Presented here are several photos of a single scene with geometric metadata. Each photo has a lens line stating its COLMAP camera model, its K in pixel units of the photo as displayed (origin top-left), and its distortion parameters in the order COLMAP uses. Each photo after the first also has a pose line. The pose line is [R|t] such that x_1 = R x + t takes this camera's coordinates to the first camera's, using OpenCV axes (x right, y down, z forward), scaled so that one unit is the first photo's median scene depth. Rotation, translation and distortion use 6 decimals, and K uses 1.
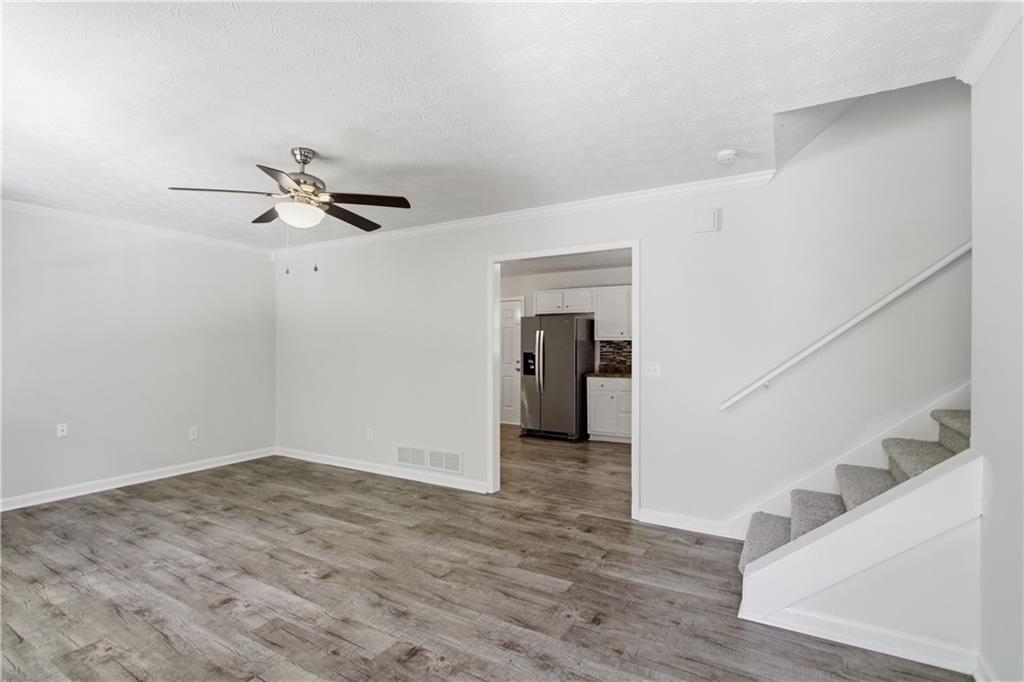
lens RADIAL K [[499.3, 0, 499.8], [0, 499.3, 344.8], [0, 0, 1]] dist [-0.006933, -0.000574]
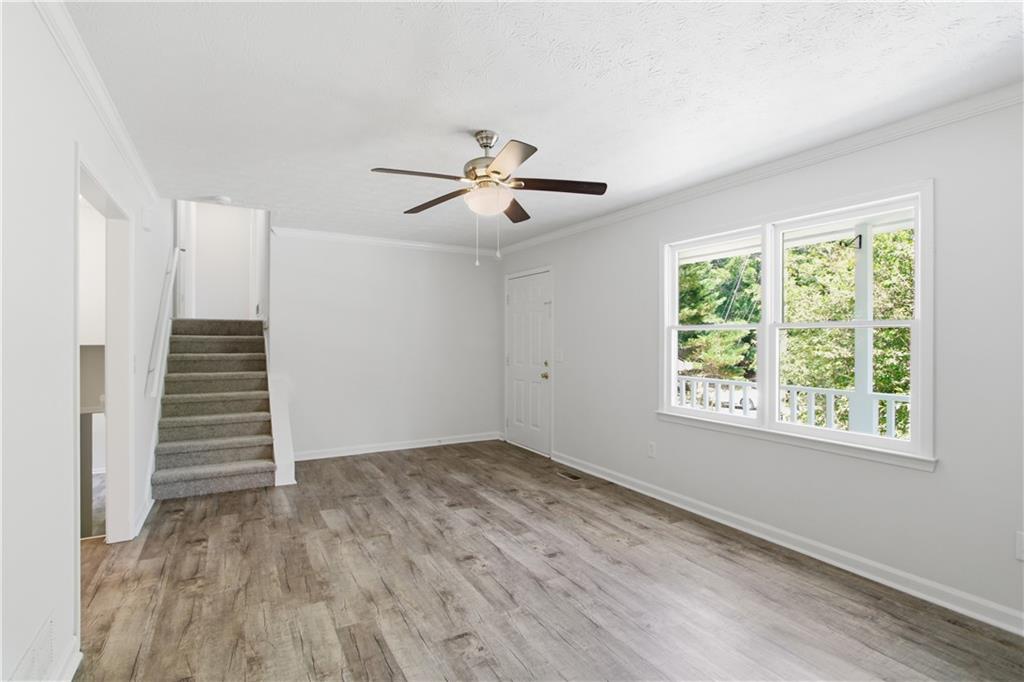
lens RADIAL K [[483.4, 0, 493.5], [0, 483.4, 339.5], [0, 0, 1]] dist [-0.008472, 0.000035]
pose [[-0.862766, -0.004209, 0.505587, -0.731214], [-0.004014, 0.999991, 0.001475, 0.002108], [-0.505588, -0.000757, -0.862775, 1.494213]]
